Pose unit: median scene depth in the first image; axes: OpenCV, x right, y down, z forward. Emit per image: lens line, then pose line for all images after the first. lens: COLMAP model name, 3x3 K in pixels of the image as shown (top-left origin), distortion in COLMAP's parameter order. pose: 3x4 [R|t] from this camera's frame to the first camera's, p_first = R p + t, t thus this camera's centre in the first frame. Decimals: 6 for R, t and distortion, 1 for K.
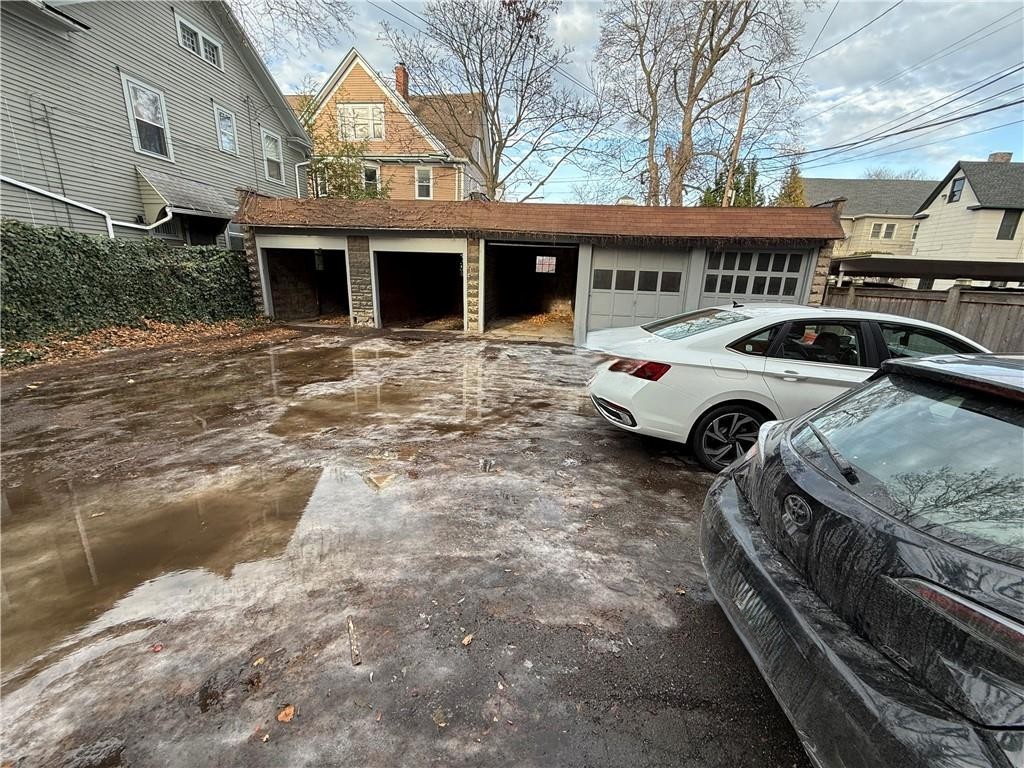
lens RADIAL K [[405.8, 0, 508.5], [0, 405.8, 380.8], [0, 0, 1]] dist [-0.001979, 0.000646]
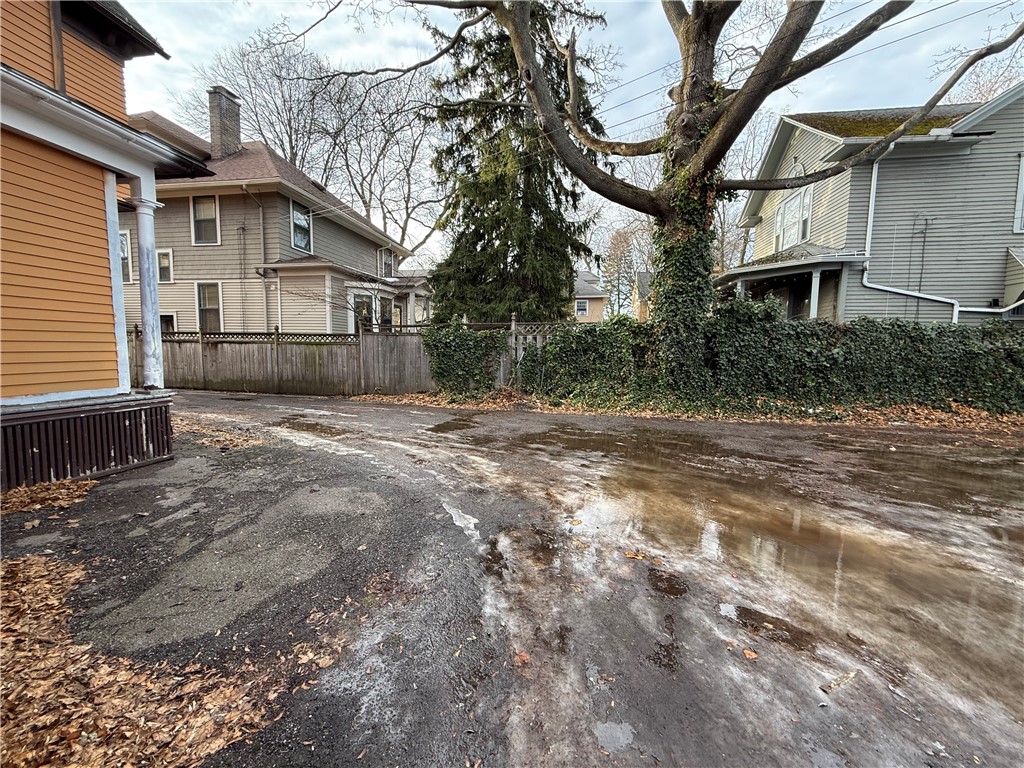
lens RADIAL K [[405.8, 0, 511.4], [0, 405.8, 382.6], [0, 0, 1]] dist [-0.001979, 0.000646]
pose [[-0.061086, 0.052990, -0.996725, 0.153148], [-0.267879, 0.961084, 0.067513, 0.024376], [0.961514, 0.271126, -0.044514, 0.021331]]
